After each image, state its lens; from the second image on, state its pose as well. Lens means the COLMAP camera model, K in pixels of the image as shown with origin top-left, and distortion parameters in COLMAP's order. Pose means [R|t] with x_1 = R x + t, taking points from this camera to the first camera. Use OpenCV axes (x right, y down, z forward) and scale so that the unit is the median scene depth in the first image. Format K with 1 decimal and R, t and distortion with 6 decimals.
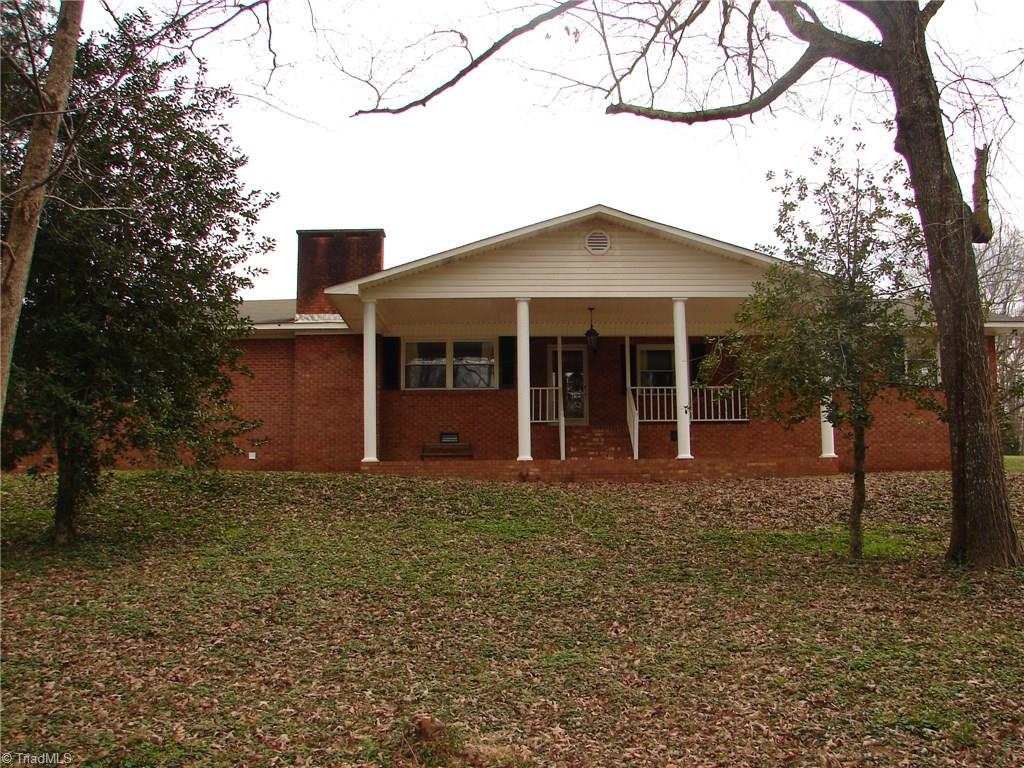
lens RADIAL K [[1091.7, 0, 512.0], [0, 1091.7, 384.0], [0, 0, 1]] dist [-0.210137, 0.243756]
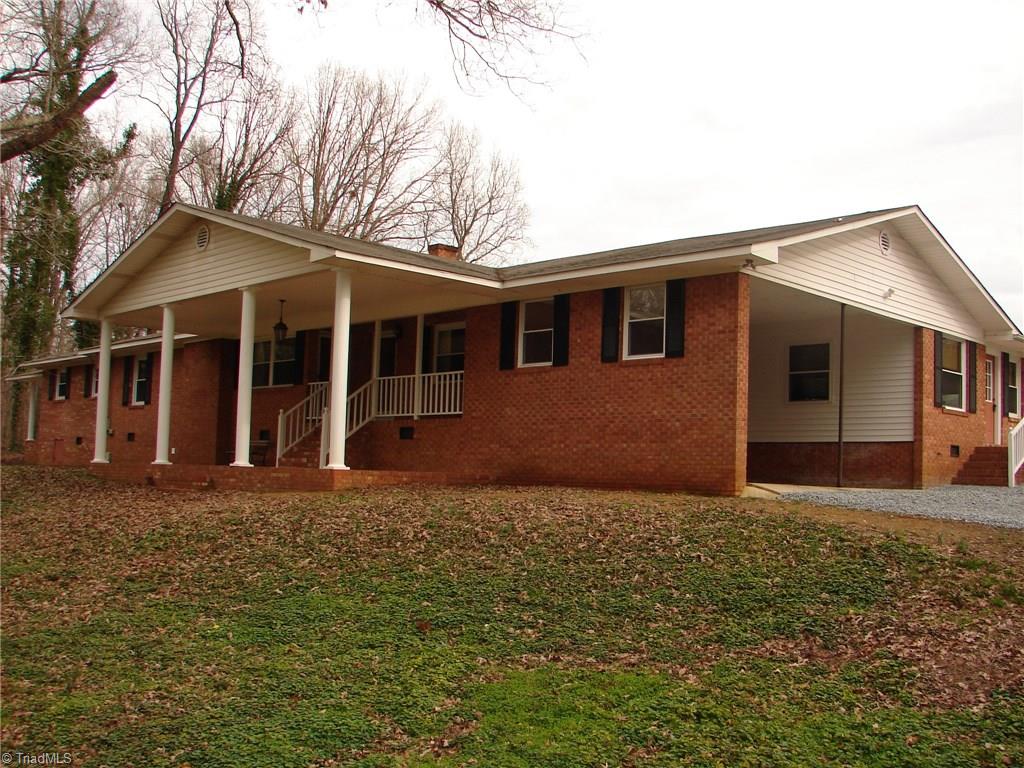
lens RADIAL K [[1091.7, 0, 512.0], [0, 1091.7, 384.0], [0, 0, 1]] dist [-0.210137, 0.243756]
pose [[0.702046, -0.037756, -0.711130, 0.827365], [0.067563, 0.997620, 0.013734, 0.002950], [0.708919, -0.057688, 0.702927, 0.458103]]
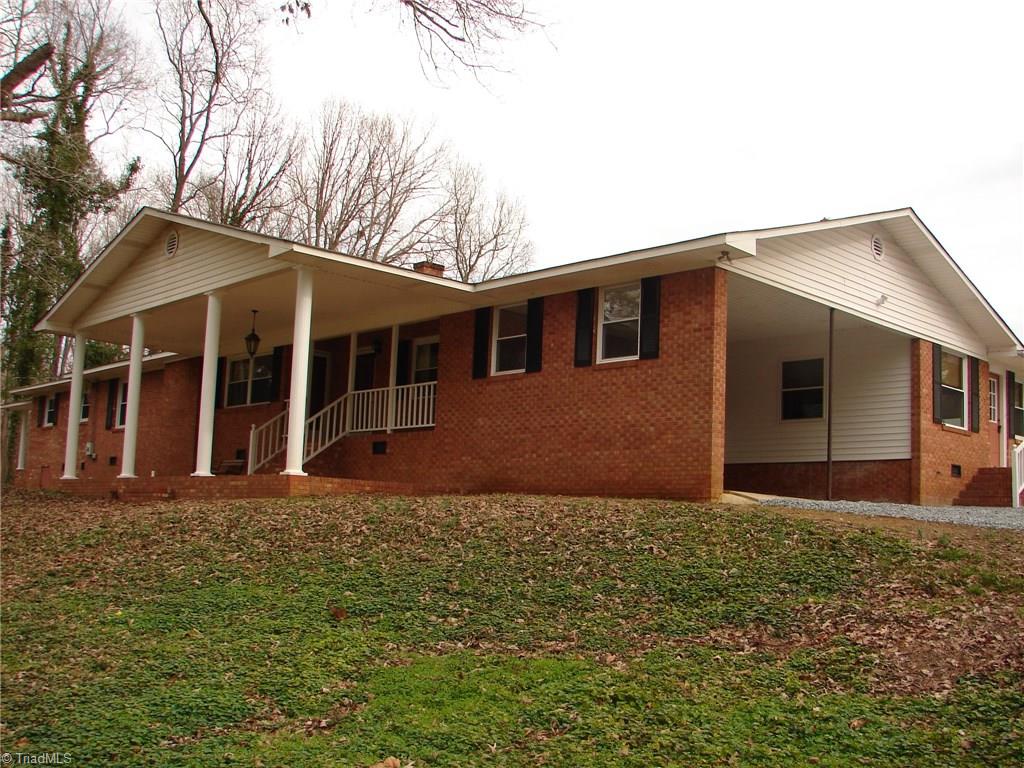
lens RADIAL K [[1091.7, 0, 512.0], [0, 1091.7, 384.0], [0, 0, 1]] dist [-0.210137, 0.243756]
pose [[0.688422, -0.069249, -0.721997, 0.824014], [0.060831, 0.997437, -0.037666, 0.036750], [0.722755, -0.017990, 0.690870, 0.505155]]
